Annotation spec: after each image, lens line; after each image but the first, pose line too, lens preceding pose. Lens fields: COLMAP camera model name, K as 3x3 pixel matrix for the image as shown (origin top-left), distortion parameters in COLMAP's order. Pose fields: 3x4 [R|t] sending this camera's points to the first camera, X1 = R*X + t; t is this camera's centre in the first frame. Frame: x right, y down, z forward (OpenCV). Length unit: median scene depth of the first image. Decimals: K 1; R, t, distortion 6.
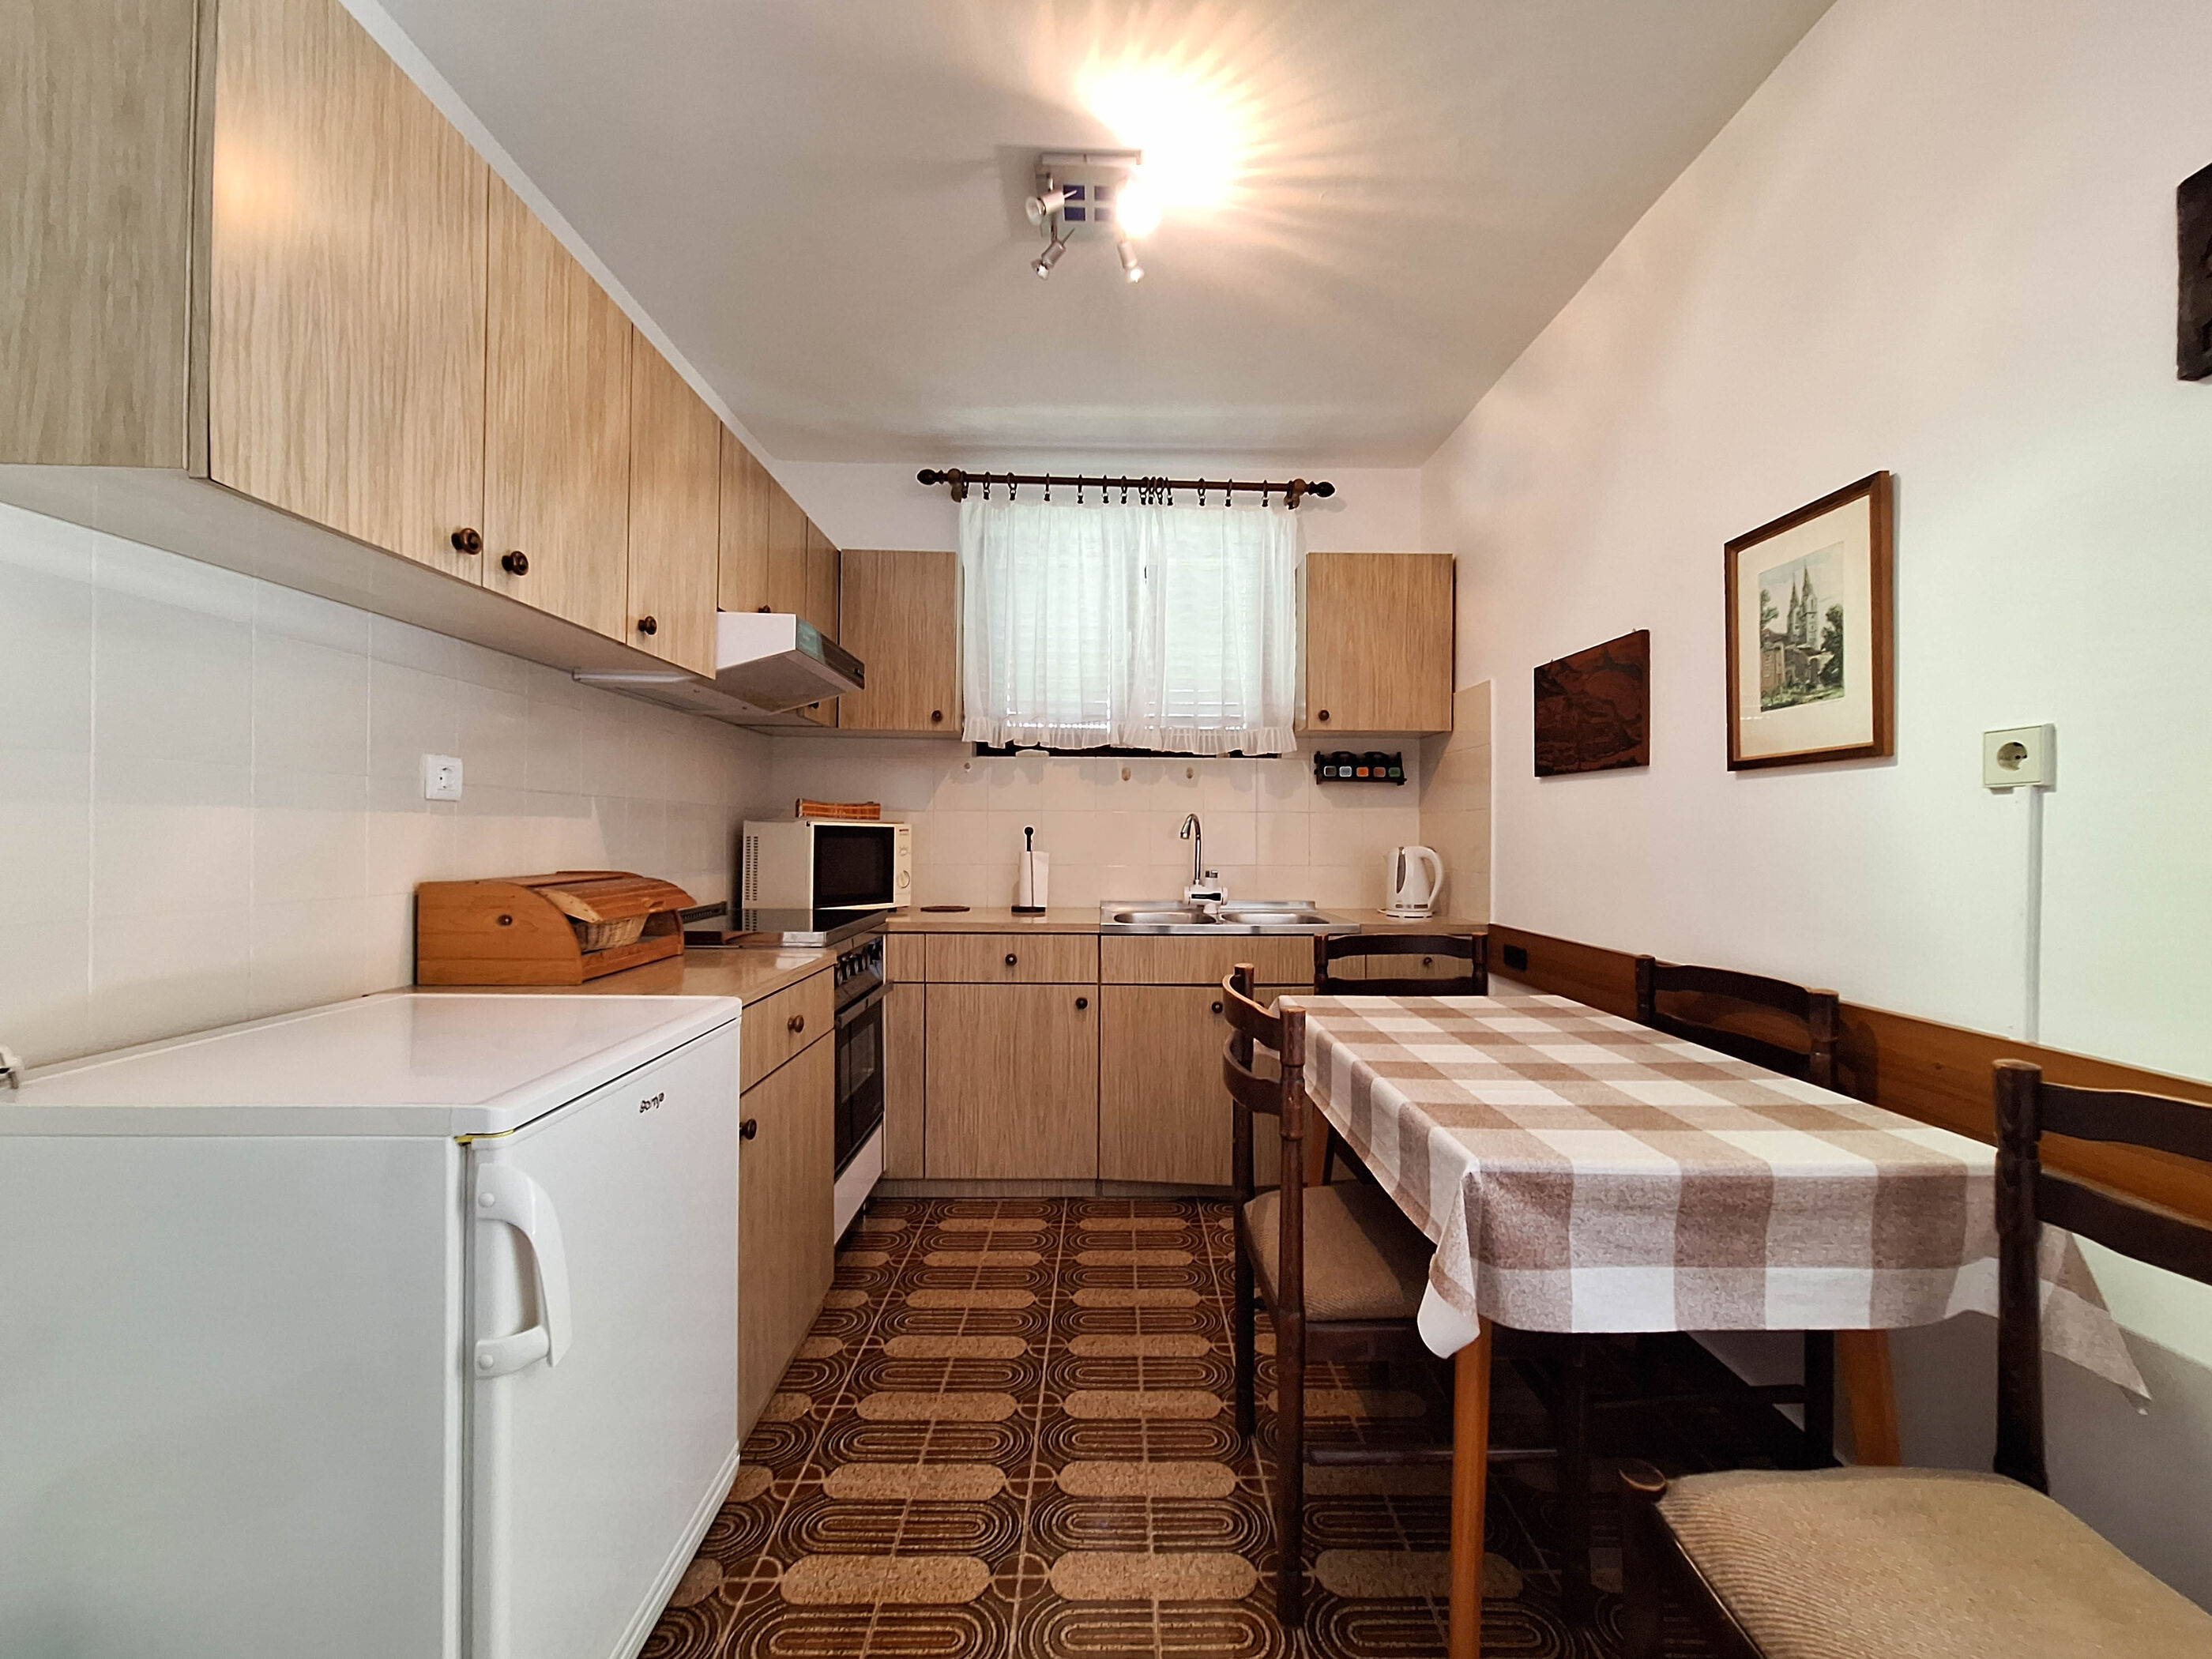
lens RADIAL K [[851.7, 0, 1084.9], [0, 851.7, 835.2], [0, 0, 1]] dist [-0.006123, 0.001010]
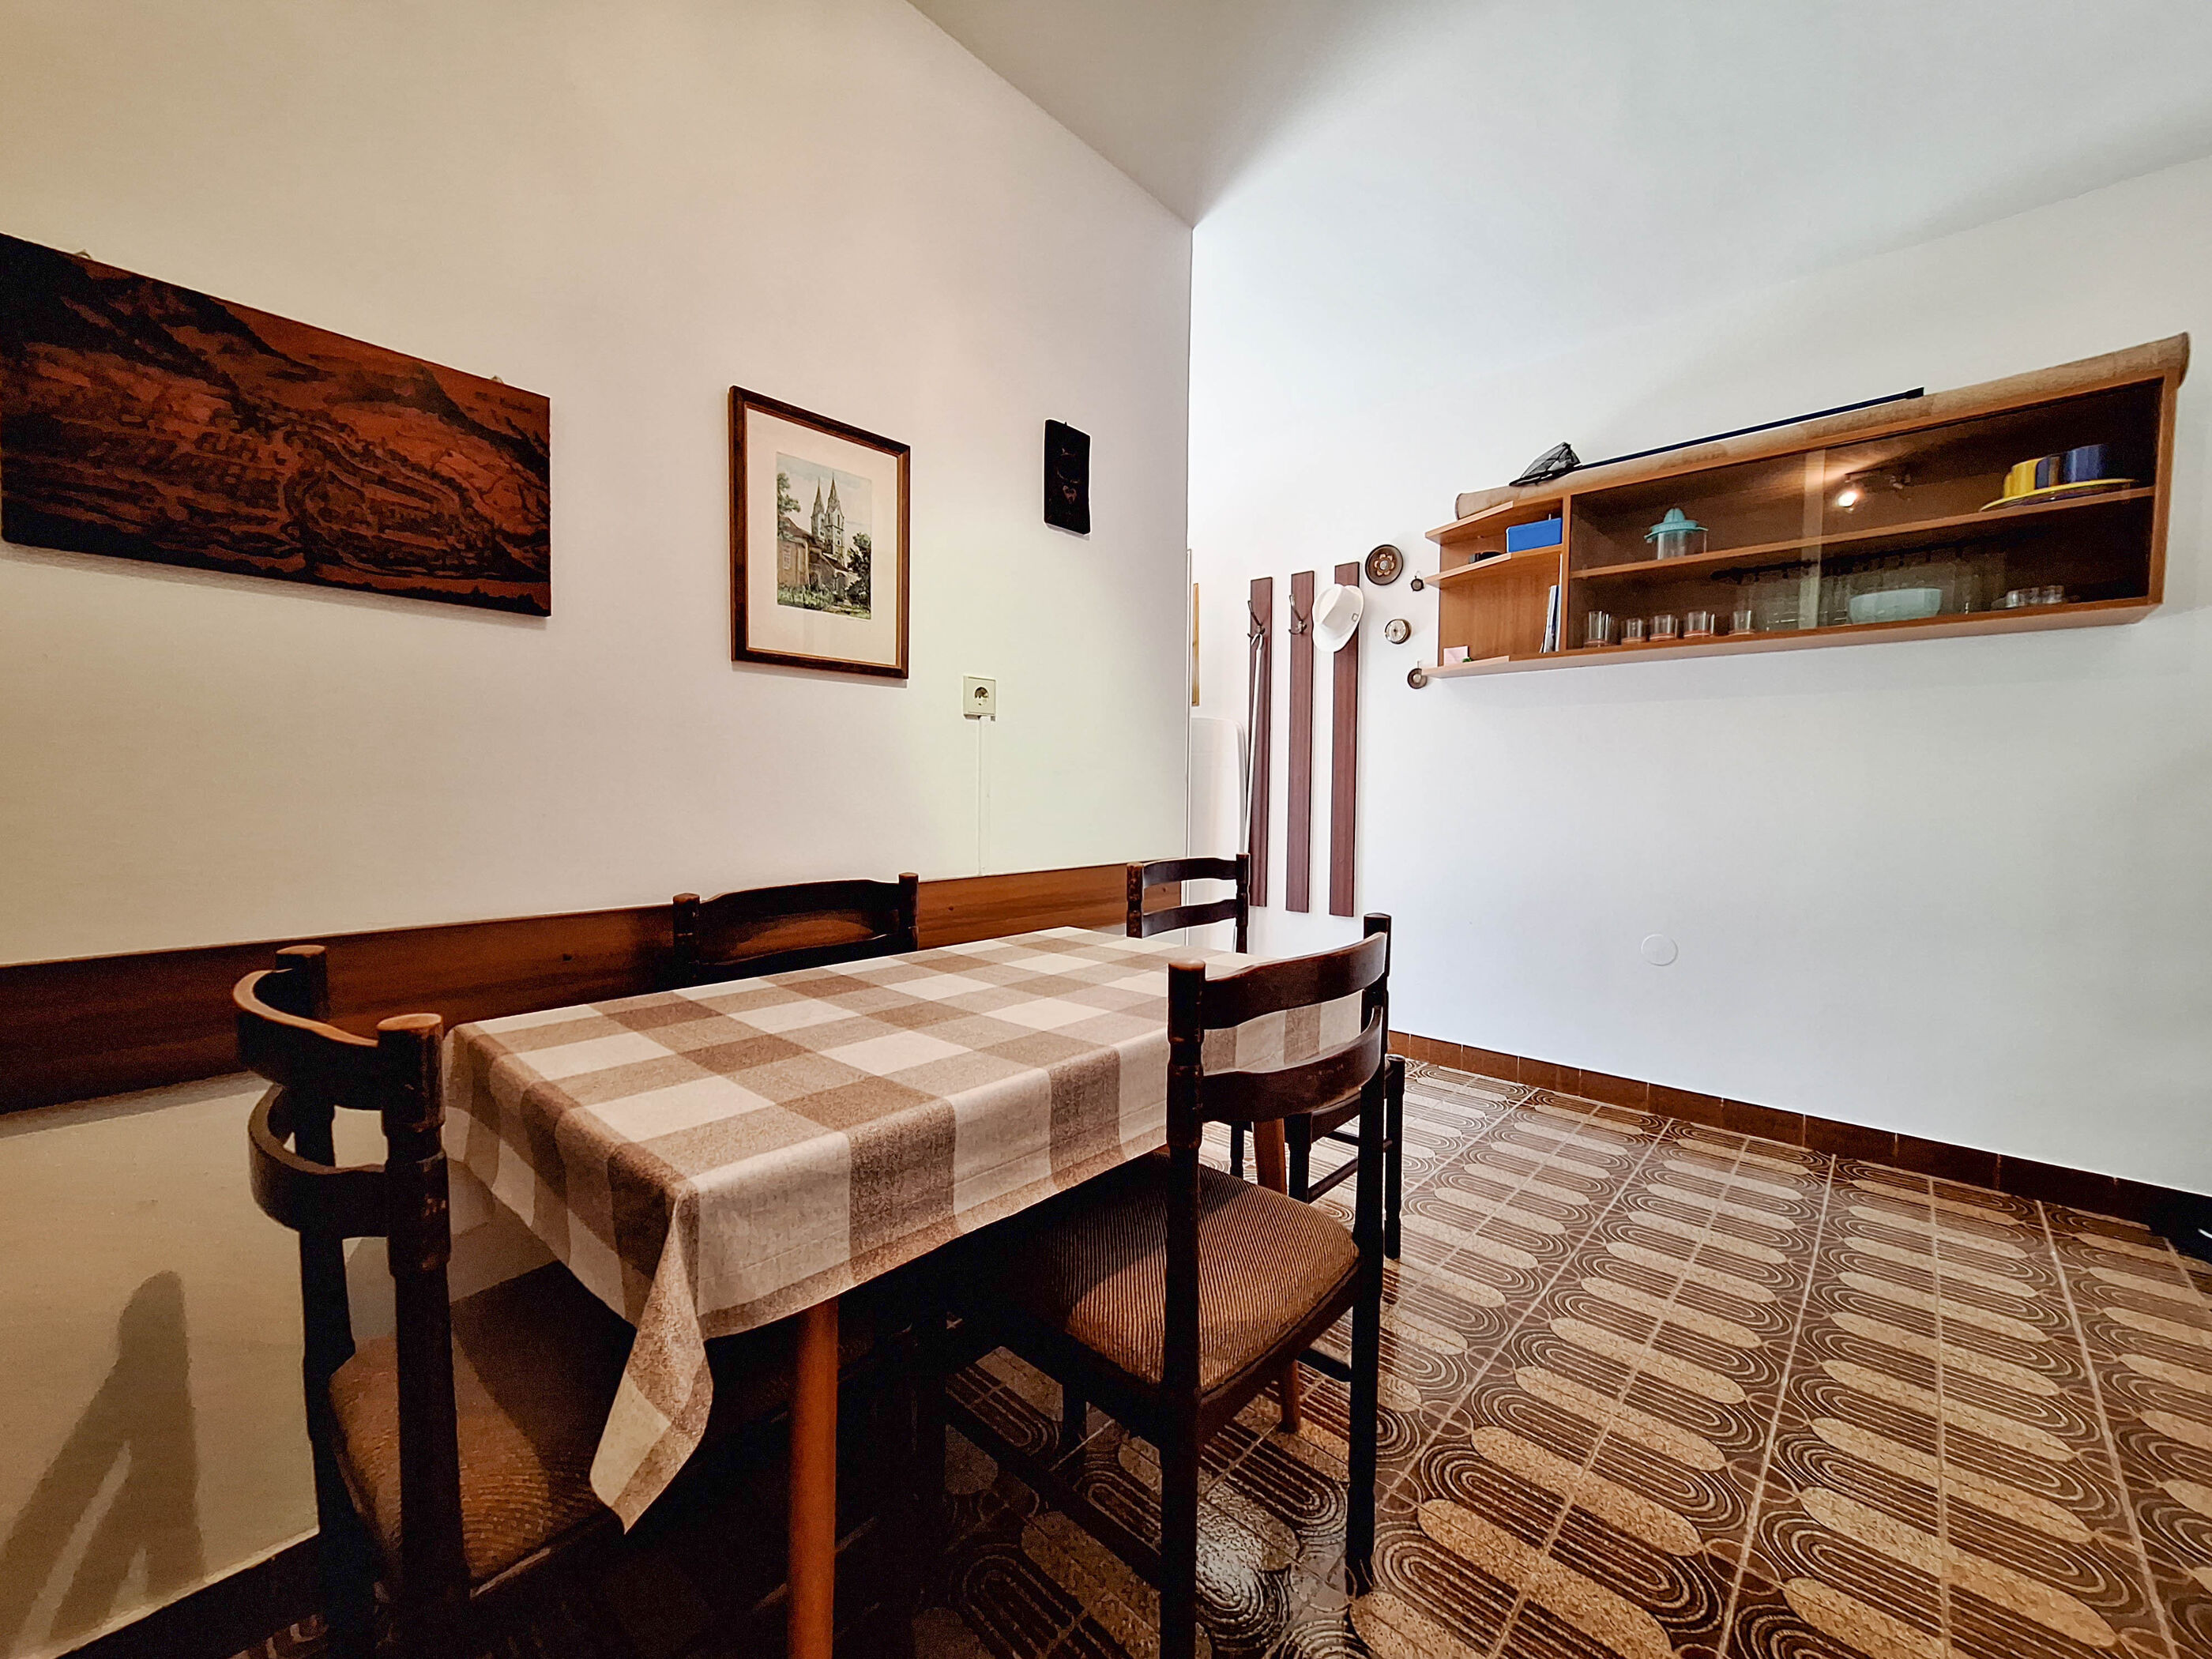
lens RADIAL K [[851.7, 0, 1118.4], [0, 851.7, 820.5], [0, 0, 1]] dist [-0.006123, 0.001010]
pose [[-0.752169, -0.037268, 0.657915, -0.108899], [-0.008999, 0.998887, 0.046295, 0.047189], [-0.658908, 0.028901, -0.751668, 1.530052]]
